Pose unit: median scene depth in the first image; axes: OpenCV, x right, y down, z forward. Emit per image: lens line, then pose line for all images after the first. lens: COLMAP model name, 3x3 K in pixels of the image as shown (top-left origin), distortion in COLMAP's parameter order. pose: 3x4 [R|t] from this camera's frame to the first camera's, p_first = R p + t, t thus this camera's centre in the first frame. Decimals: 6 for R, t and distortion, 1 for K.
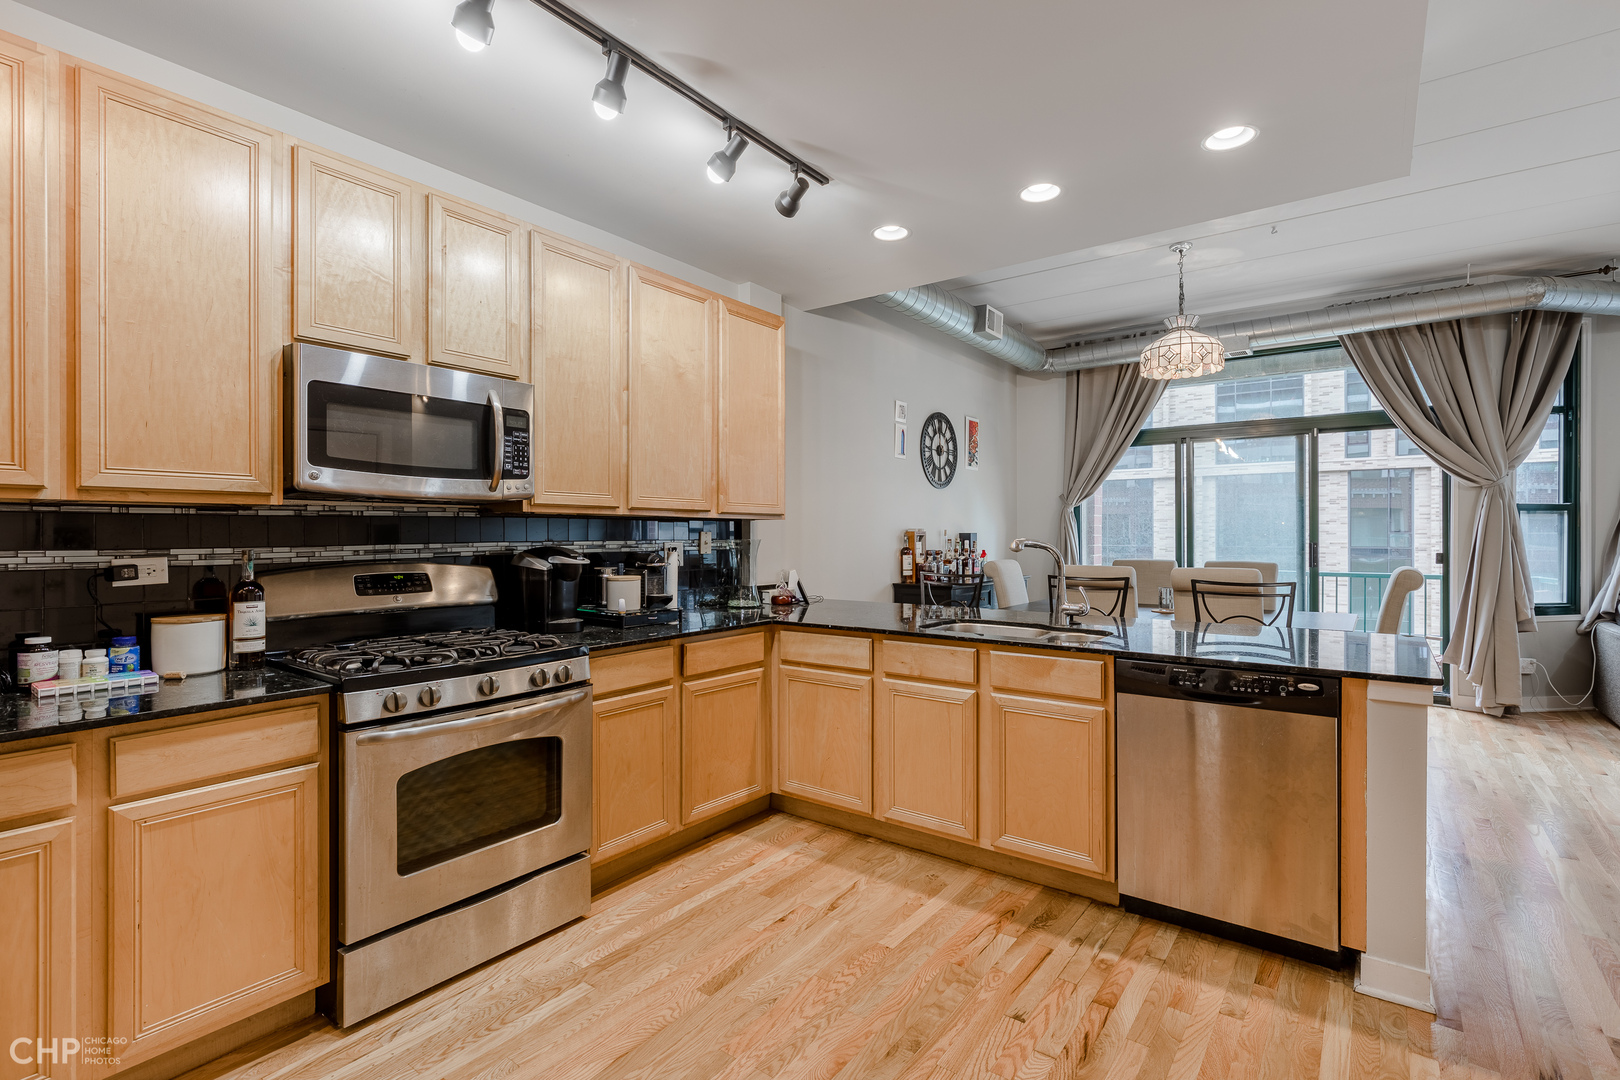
lens RADIAL K [[751.6, 0, 812.4], [0, 751.6, 534.3], [0, 0, 1]] dist [0.000675, -0.000254]
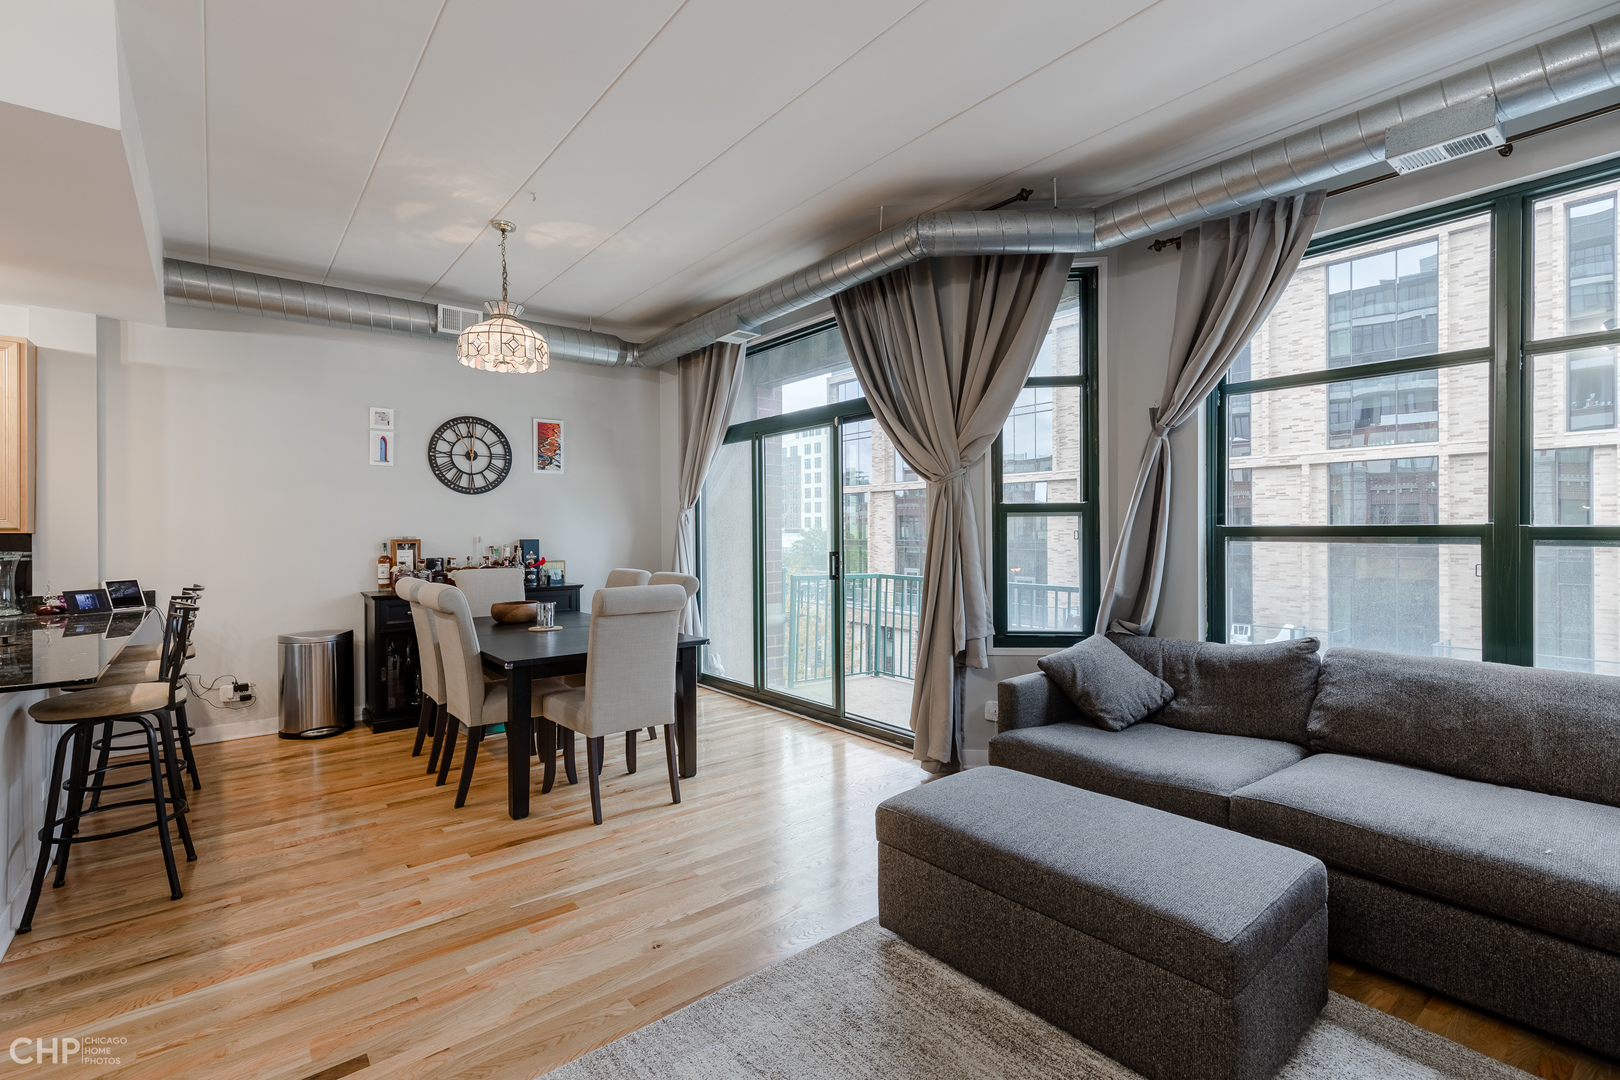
lens RADIAL K [[736.3, 0, 808.1], [0, 736.3, 532.3], [0, 0, 1]] dist [0.010293, -0.000933]
pose [[0.968371, -0.003577, -0.249490, 0.990811], [0.004034, 0.999991, 0.001320, -0.013412], [0.249483, -0.002285, 0.968376, 0.216337]]
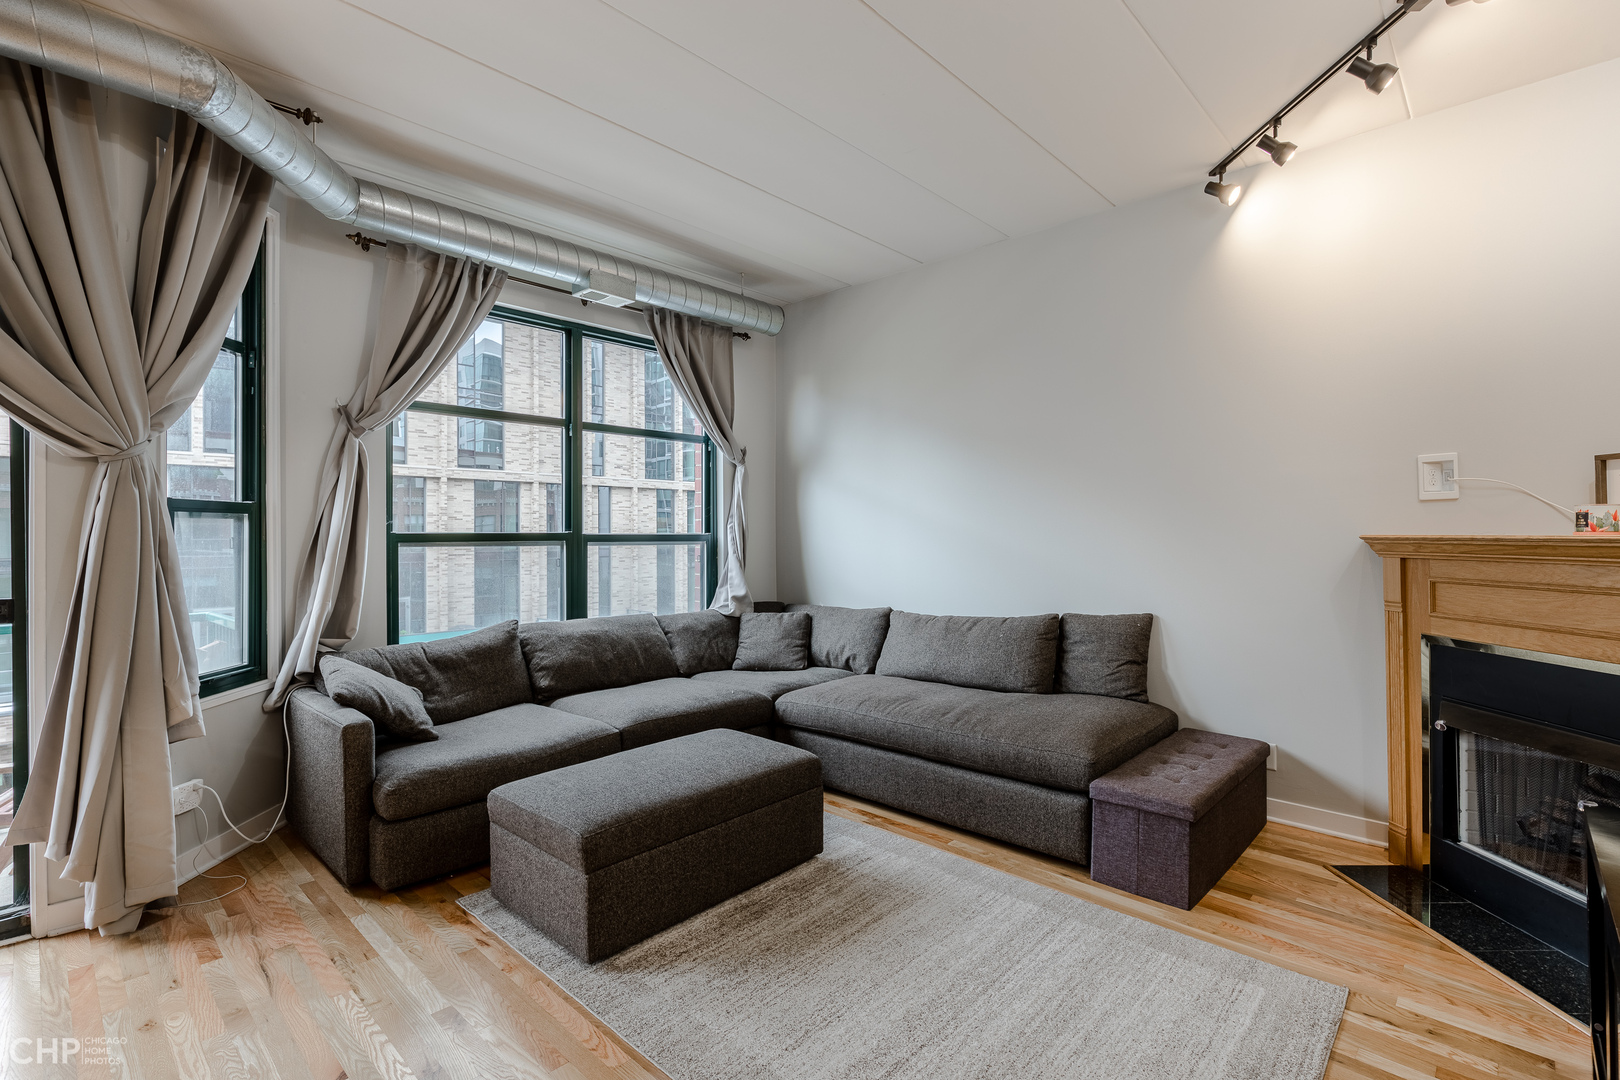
lens RADIAL K [[751.6, 0, 812.4], [0, 751.6, 534.3], [0, 0, 1]] dist [0.000675, -0.000254]
pose [[0.117201, -0.002004, 0.993106, 0.483672], [0.004306, 0.999990, 0.001509, -0.014378], [-0.993099, 0.004100, 0.117209, 0.507058]]
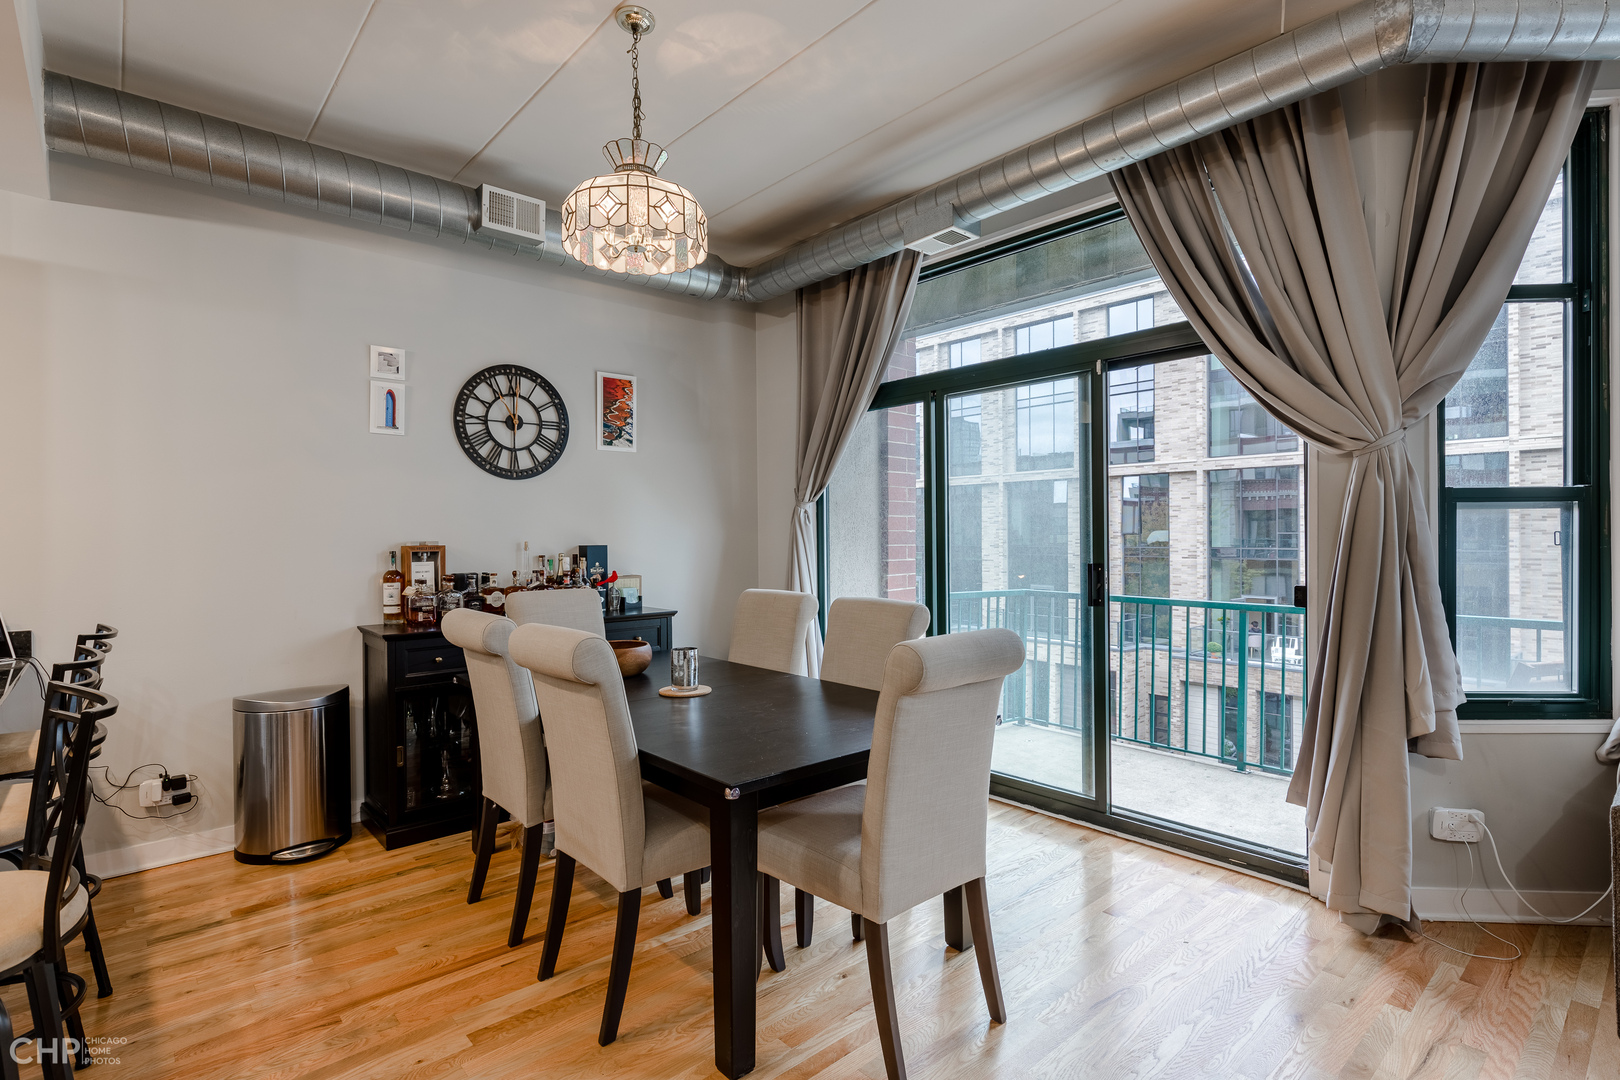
lens RADIAL K [[787.0, 0, 807.4], [0, 787.0, 536.2], [0, 0, 1]] dist [-0.002216, 0.001381]
pose [[0.979055, -0.004158, -0.203555, 0.673414], [0.004627, 0.999988, 0.001828, -0.012974], [0.203545, -0.002731, 0.979062, 0.442226]]
